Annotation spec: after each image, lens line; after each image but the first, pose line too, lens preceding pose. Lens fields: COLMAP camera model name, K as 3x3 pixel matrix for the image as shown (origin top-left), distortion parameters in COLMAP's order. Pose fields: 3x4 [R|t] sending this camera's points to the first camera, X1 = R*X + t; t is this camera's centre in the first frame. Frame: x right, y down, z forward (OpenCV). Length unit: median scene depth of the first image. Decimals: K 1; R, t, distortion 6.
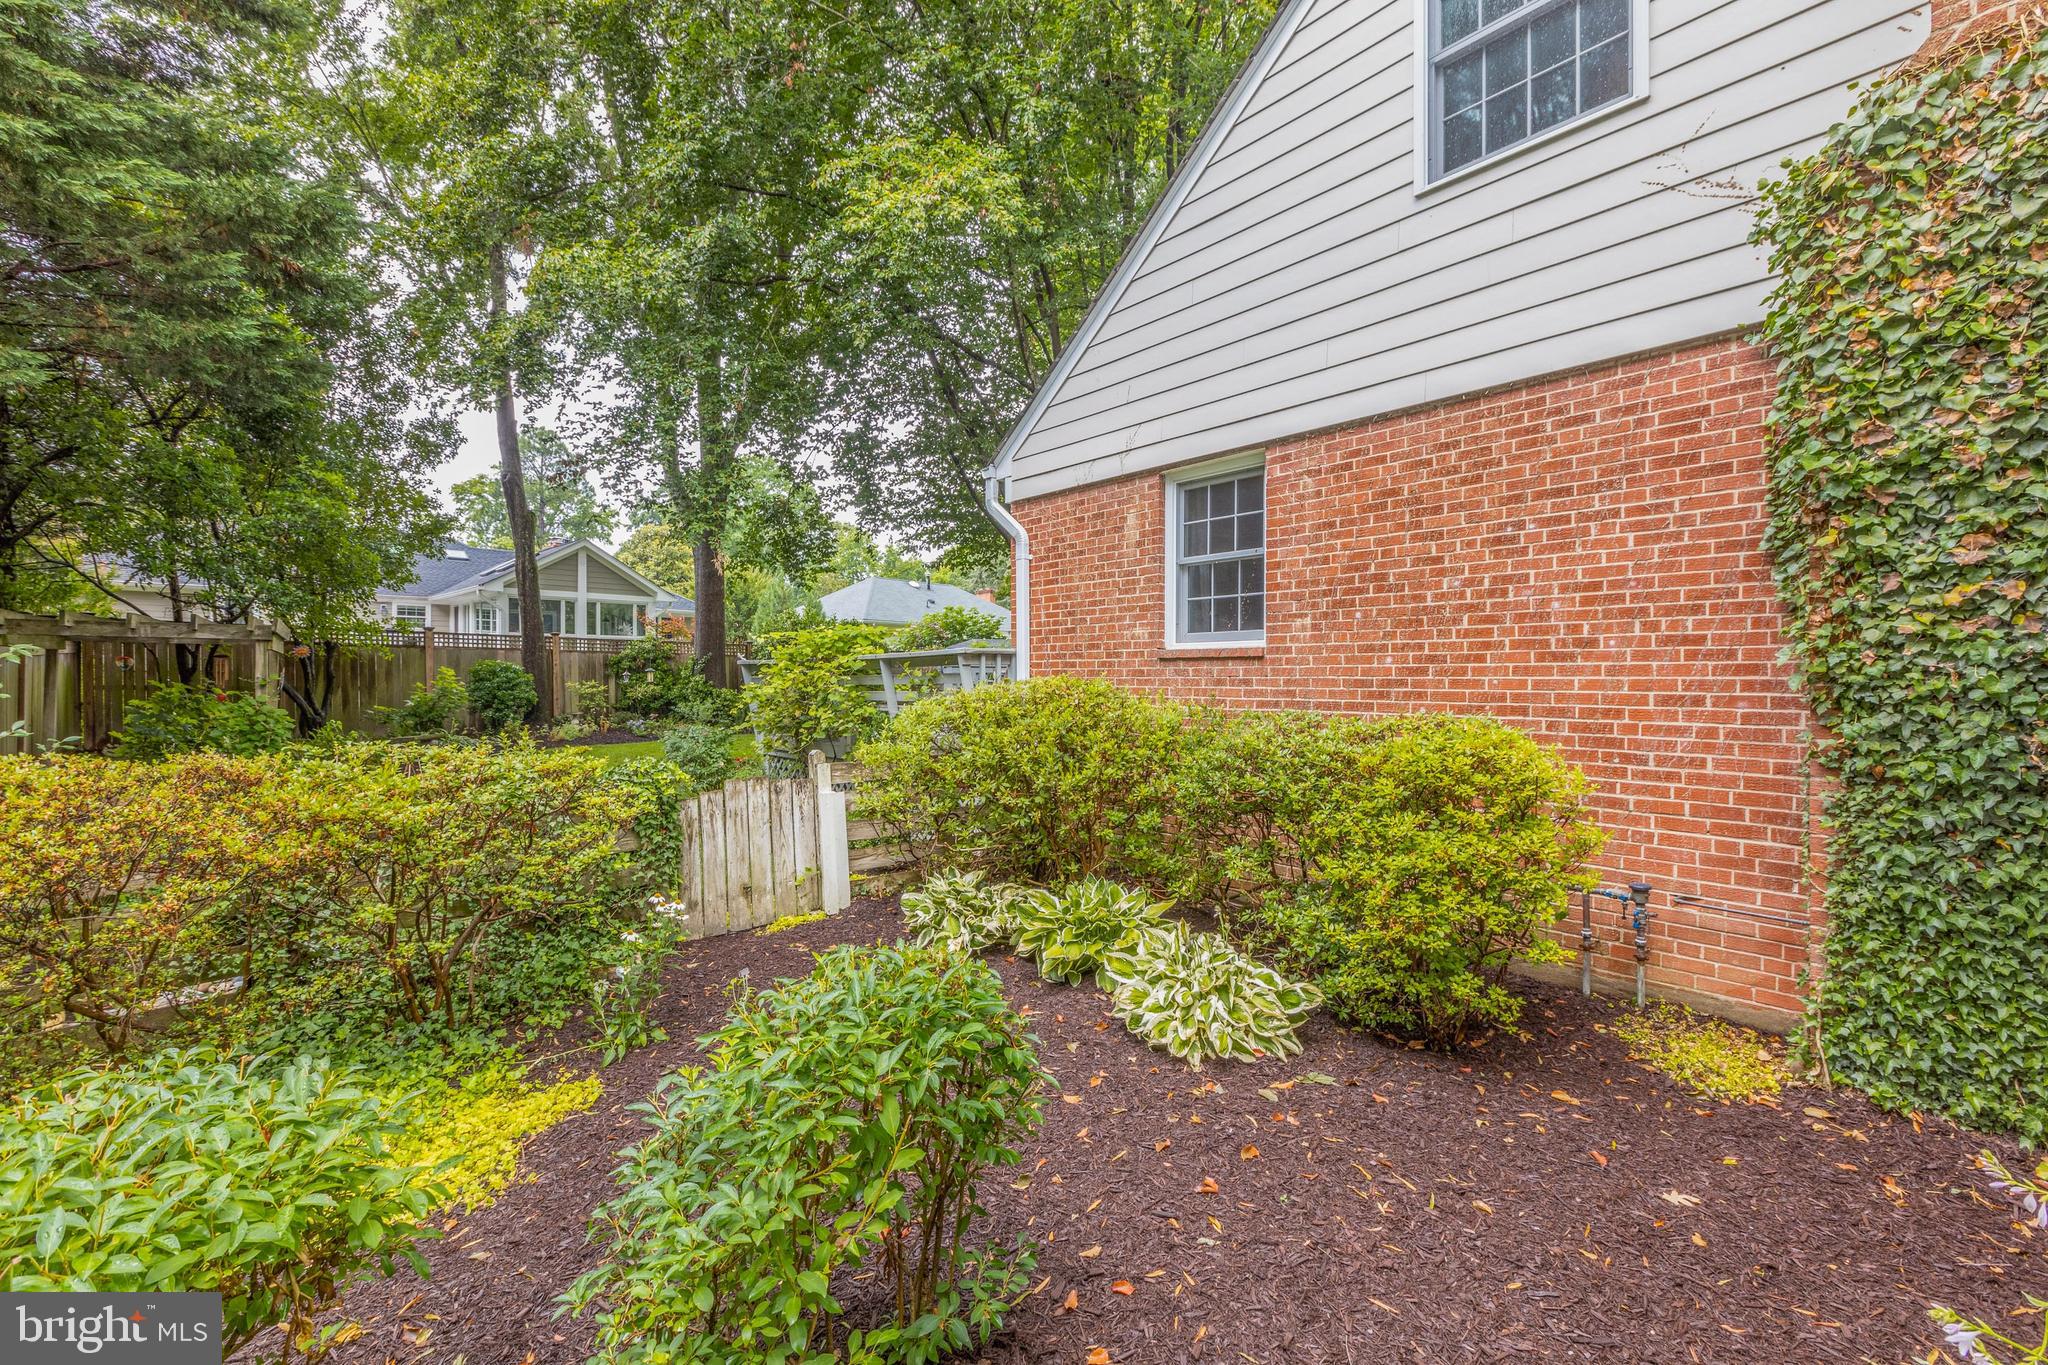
lens RADIAL K [[909.9, 0, 1022.9], [0, 909.9, 685.6], [0, 0, 1]] dist [0.002114, -0.000190]
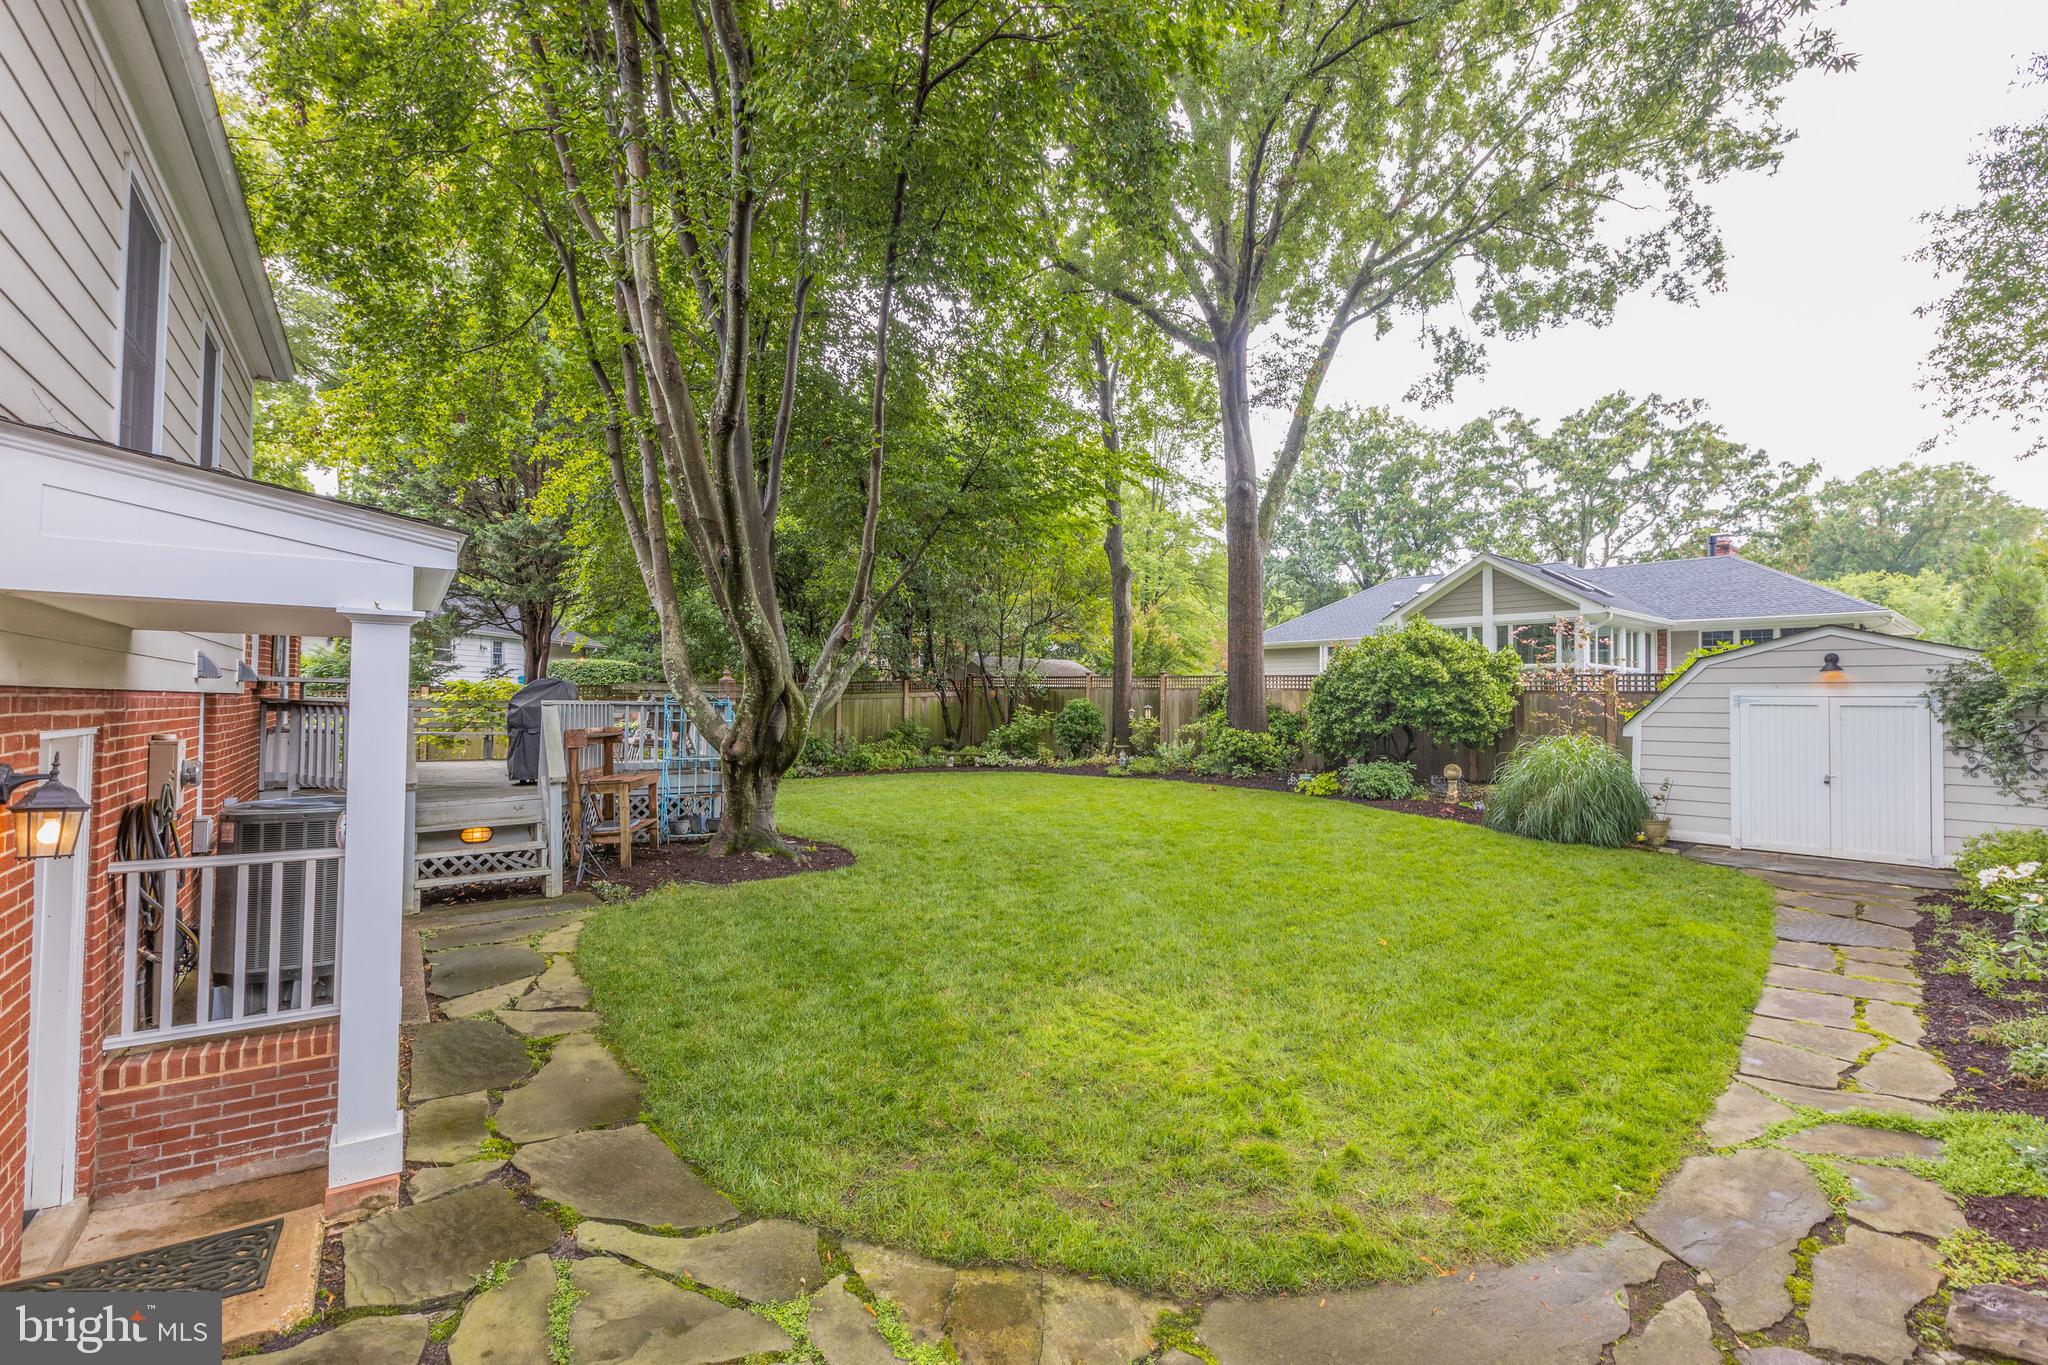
lens RADIAL K [[909.9, 0, 1028.3], [0, 909.9, 675.6], [0, 0, 1]] dist [0.002114, -0.000190]
pose [[-0.070782, -0.029145, -0.997066, 0.546571], [-0.017882, 0.999449, -0.027945, -0.019532], [0.997332, 0.015851, -0.071264, 0.871941]]
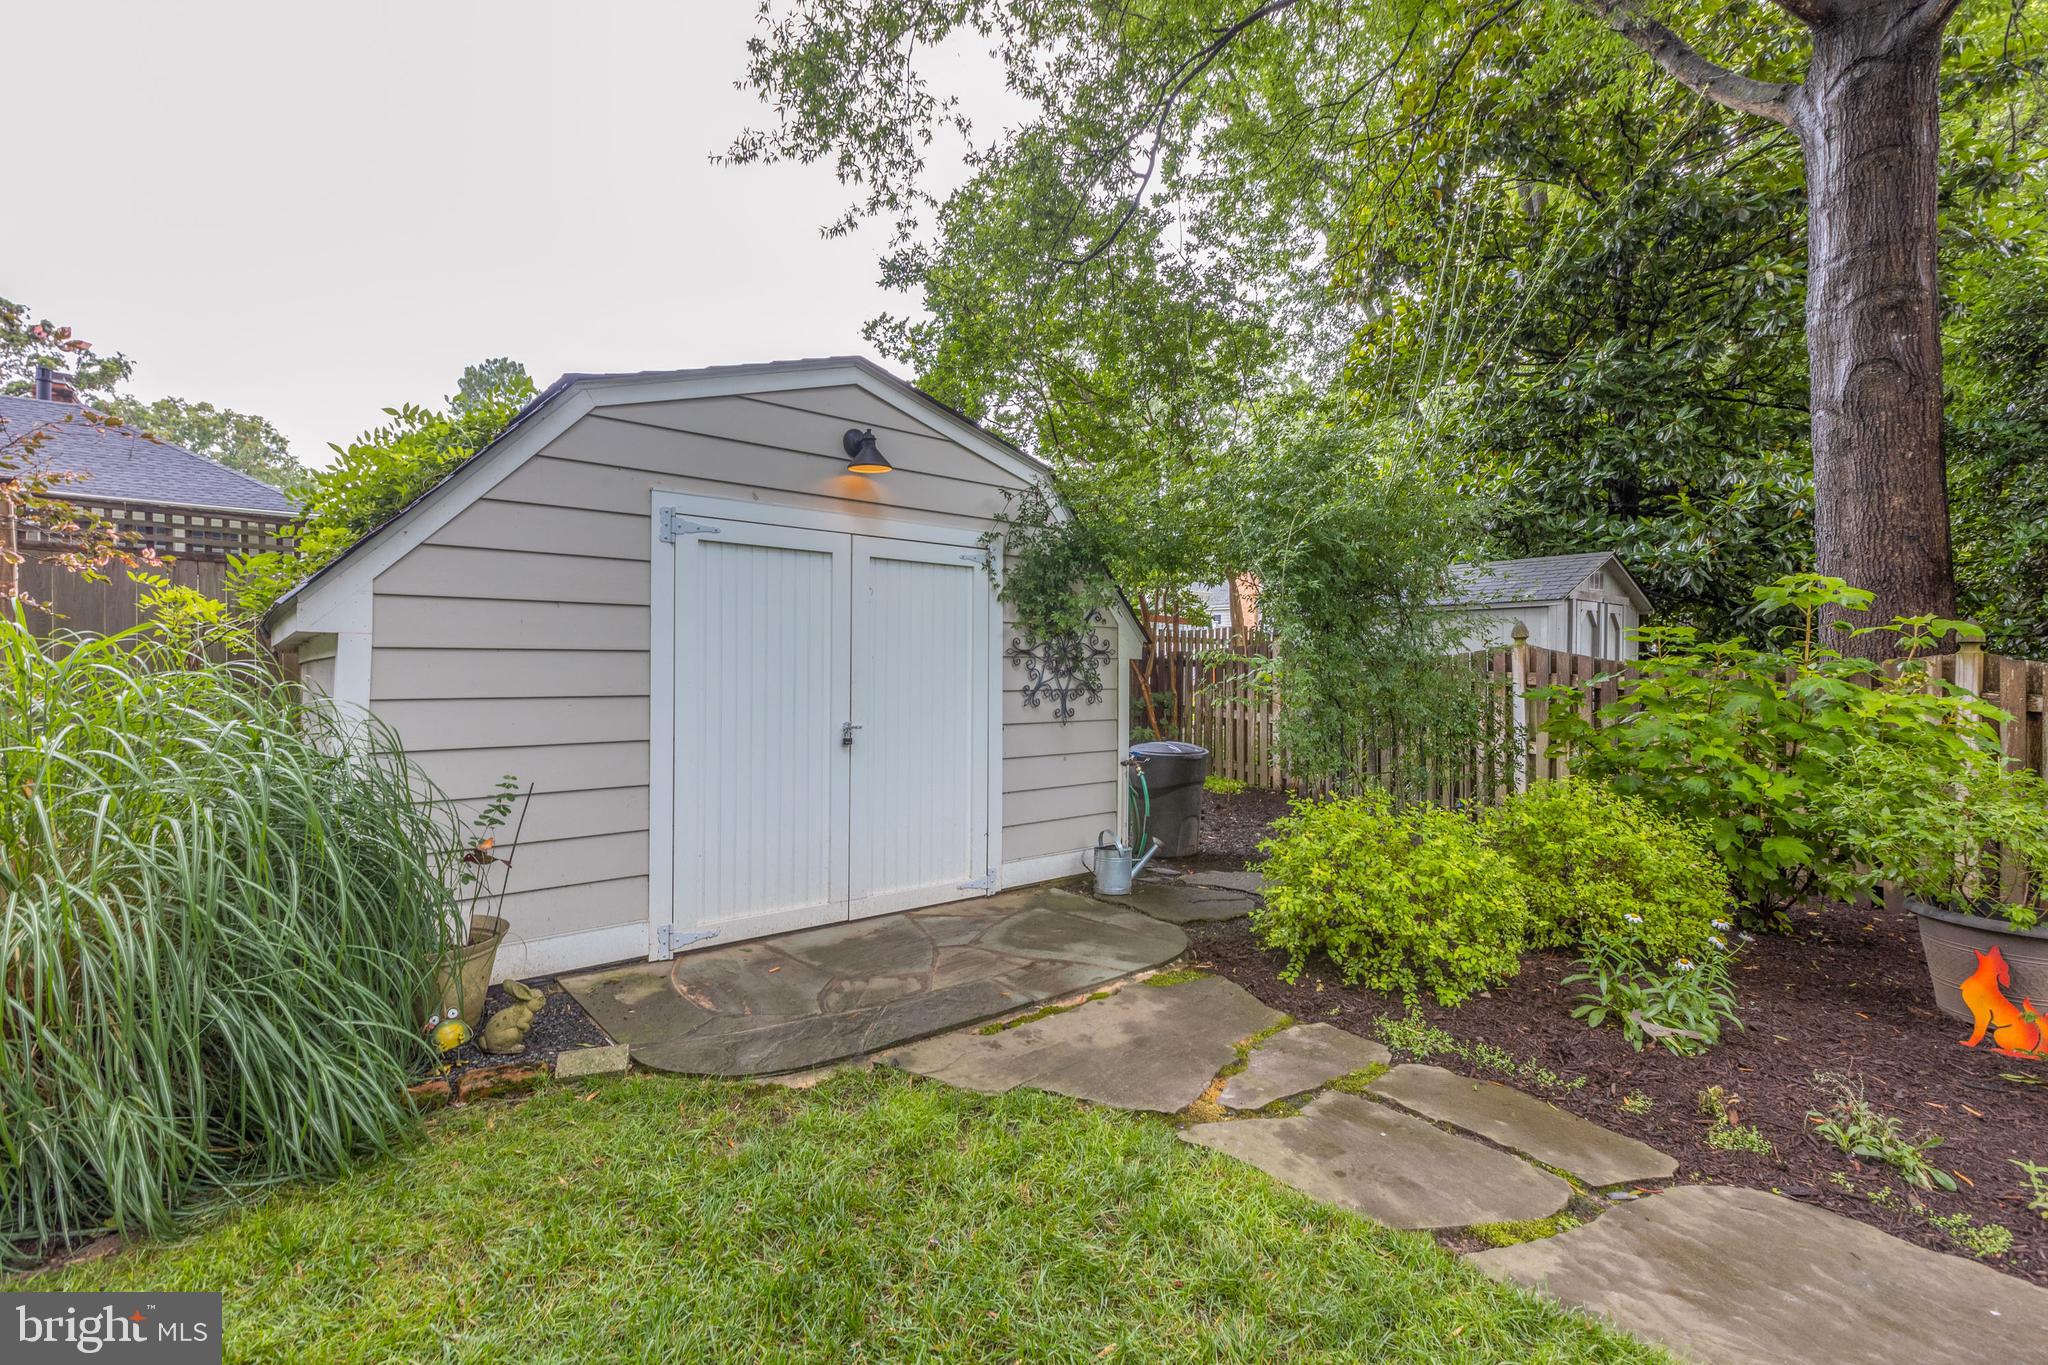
lens RADIAL K [[909.9, 0, 1028.0], [0, 909.9, 677.5], [0, 0, 1]] dist [0.002114, -0.000190]
pose [[0.993522, 0.003821, -0.113574, 0.112767], [-0.004303, 0.999983, -0.003993, 0.001708], [0.113557, 0.004456, 0.993522, 1.060427]]
